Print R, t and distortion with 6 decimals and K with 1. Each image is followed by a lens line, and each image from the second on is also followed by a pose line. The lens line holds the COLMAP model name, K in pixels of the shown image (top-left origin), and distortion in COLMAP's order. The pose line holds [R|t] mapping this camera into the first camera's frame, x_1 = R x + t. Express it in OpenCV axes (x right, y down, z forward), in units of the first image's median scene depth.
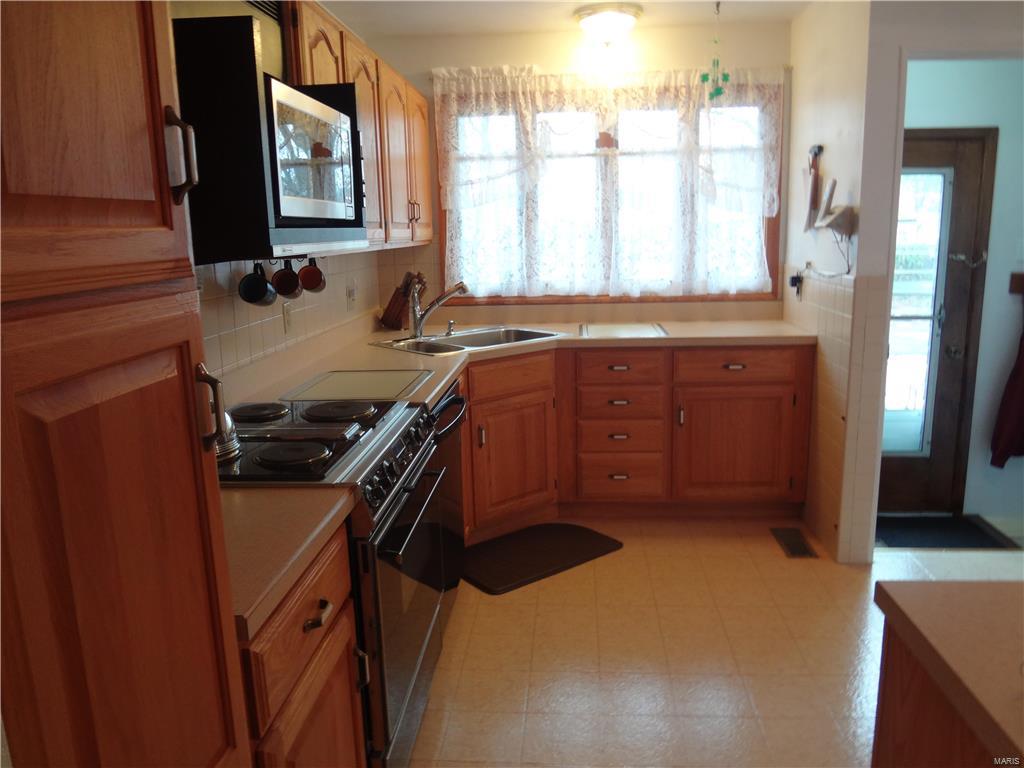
lens RADIAL K [[765.7, 0, 513.7], [0, 765.7, 382.1], [0, 0, 1]] dist [-0.038076, -0.004539]
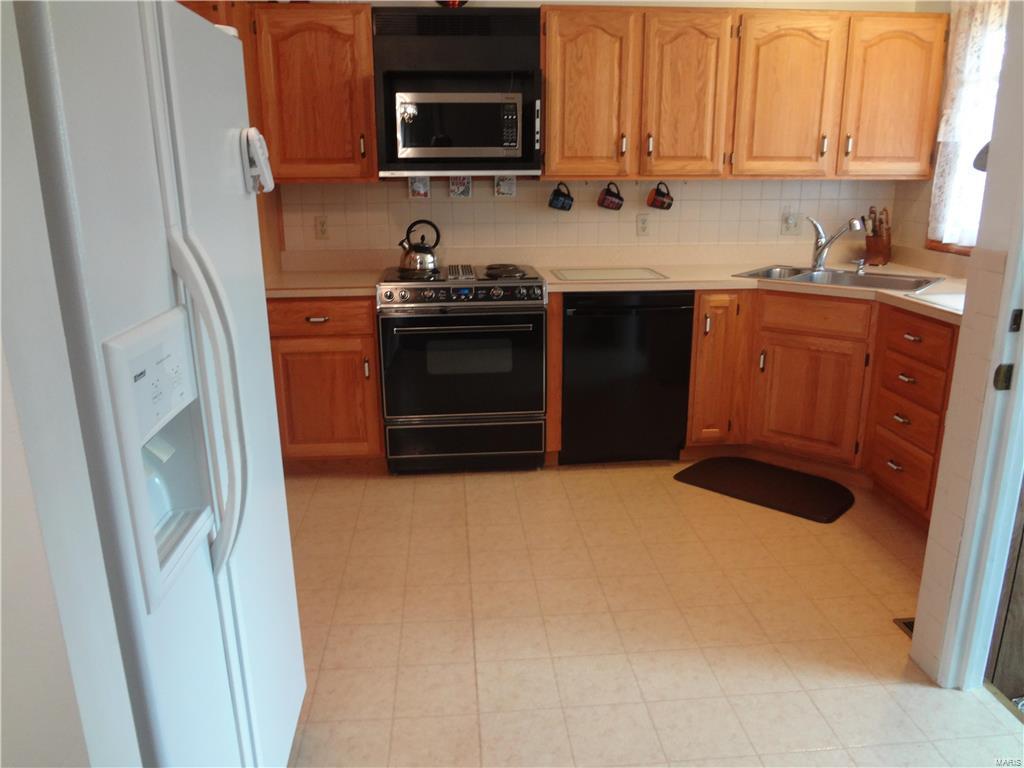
lens RADIAL K [[765.7, 0, 513.7], [0, 765.7, 382.1], [0, 0, 1]] dist [-0.038076, -0.004539]
pose [[0.162128, 0.287804, -0.943866, 0.859265], [-0.191862, 0.947461, 0.255944, -0.099853], [0.967938, 0.139596, 0.208829, 0.417857]]
